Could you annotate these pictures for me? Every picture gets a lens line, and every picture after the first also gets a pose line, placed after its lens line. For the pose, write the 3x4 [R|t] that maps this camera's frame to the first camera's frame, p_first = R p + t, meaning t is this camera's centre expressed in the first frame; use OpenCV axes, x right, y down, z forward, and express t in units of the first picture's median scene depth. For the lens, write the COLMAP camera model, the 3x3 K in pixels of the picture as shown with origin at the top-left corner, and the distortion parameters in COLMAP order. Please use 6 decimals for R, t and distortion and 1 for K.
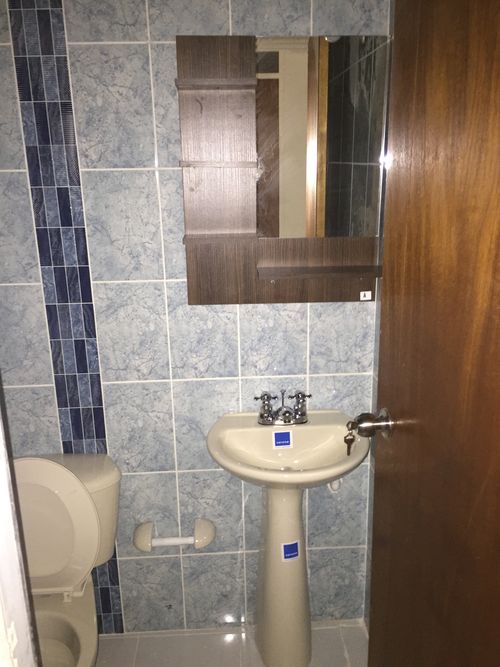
lens RADIAL K [[567.5, 0, 251.0], [0, 567.5, 329.4], [0, 0, 1]] dist [0.061857, -0.091765]
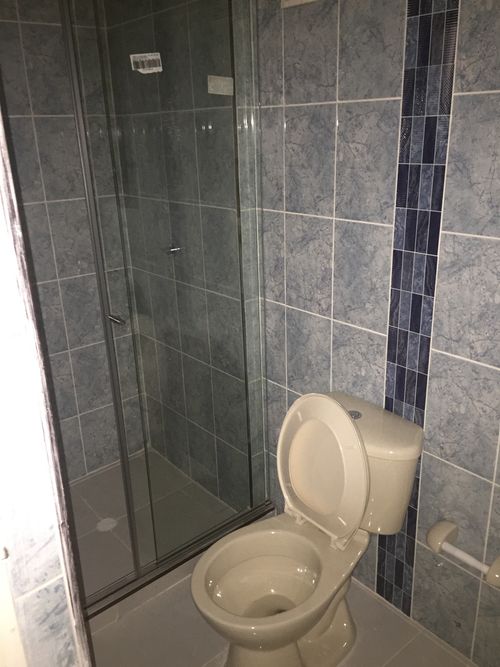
lens RADIAL K [[567.5, 0, 251.1], [0, 567.5, 336.9], [0, 0, 1]] dist [0.061857, -0.091765]
pose [[0.592705, 0.276502, -0.756470, 0.243282], [-0.202584, 0.960209, 0.192245, -0.037873], [0.779526, 0.039304, 0.625136, 0.246276]]
